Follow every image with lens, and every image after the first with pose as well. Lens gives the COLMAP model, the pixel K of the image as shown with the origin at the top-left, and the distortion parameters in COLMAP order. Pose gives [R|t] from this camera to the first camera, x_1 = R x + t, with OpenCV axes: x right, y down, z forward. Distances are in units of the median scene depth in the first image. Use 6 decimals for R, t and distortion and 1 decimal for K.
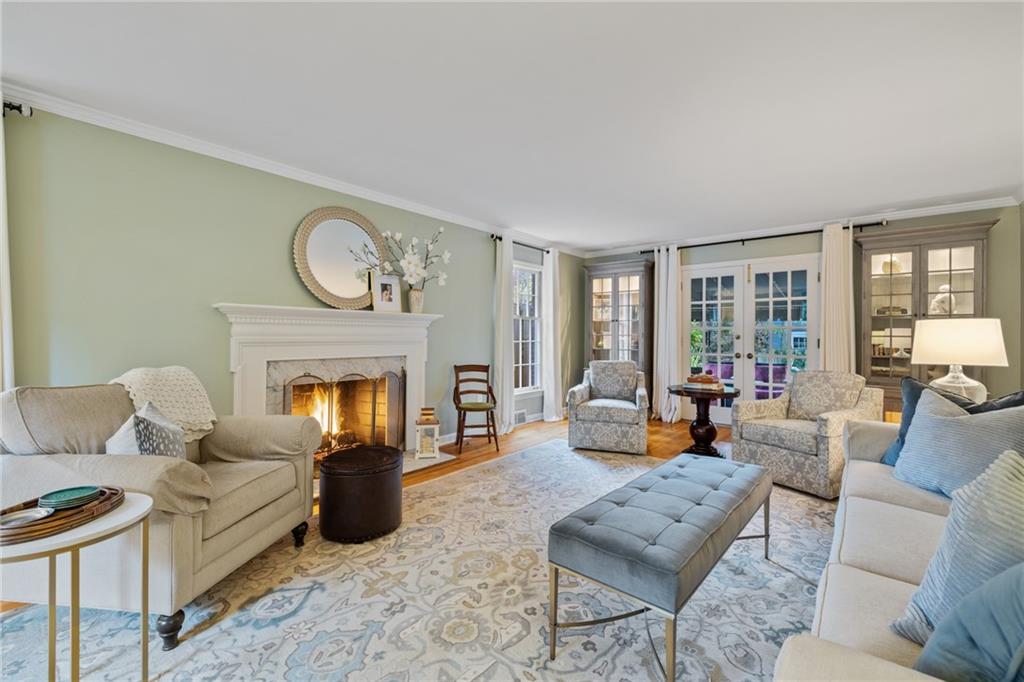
lens RADIAL K [[432.1, 0, 513.6], [0, 432.1, 338.4], [0, 0, 1]] dist [-0.000774, 0.000668]
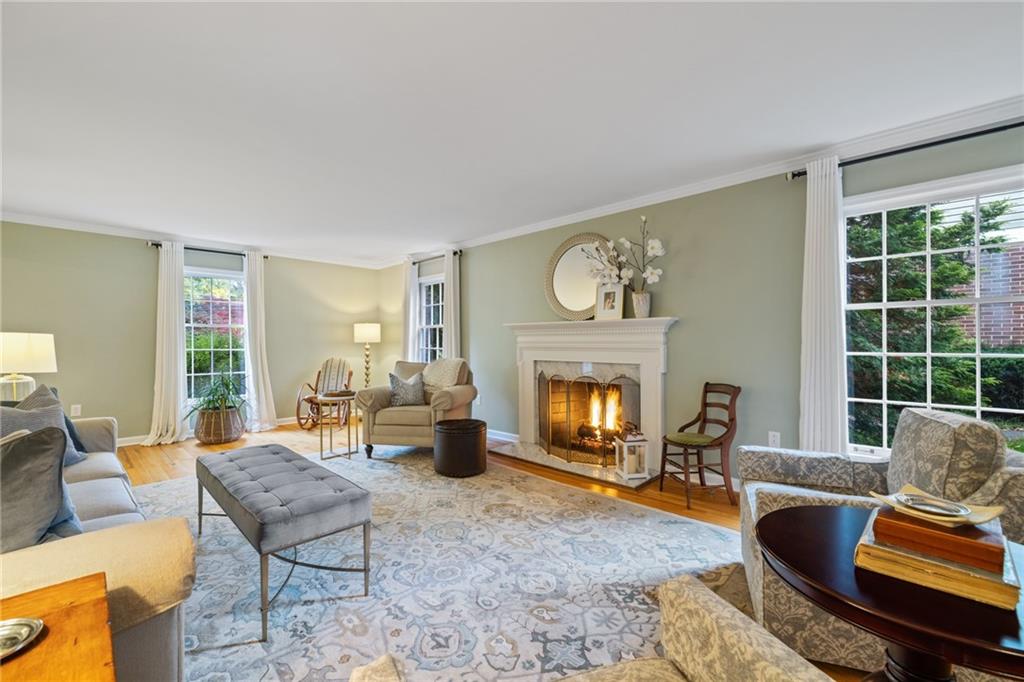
lens RADIAL K [[432.1, 0, 514.3], [0, 432.1, 342.4], [0, 0, 1]] dist [-0.000774, 0.000668]
pose [[-0.076273, -0.005658, -0.997071, 0.961813], [-0.003193, 0.999980, -0.005430, -0.001378], [0.997082, 0.002769, -0.076290, 1.100058]]
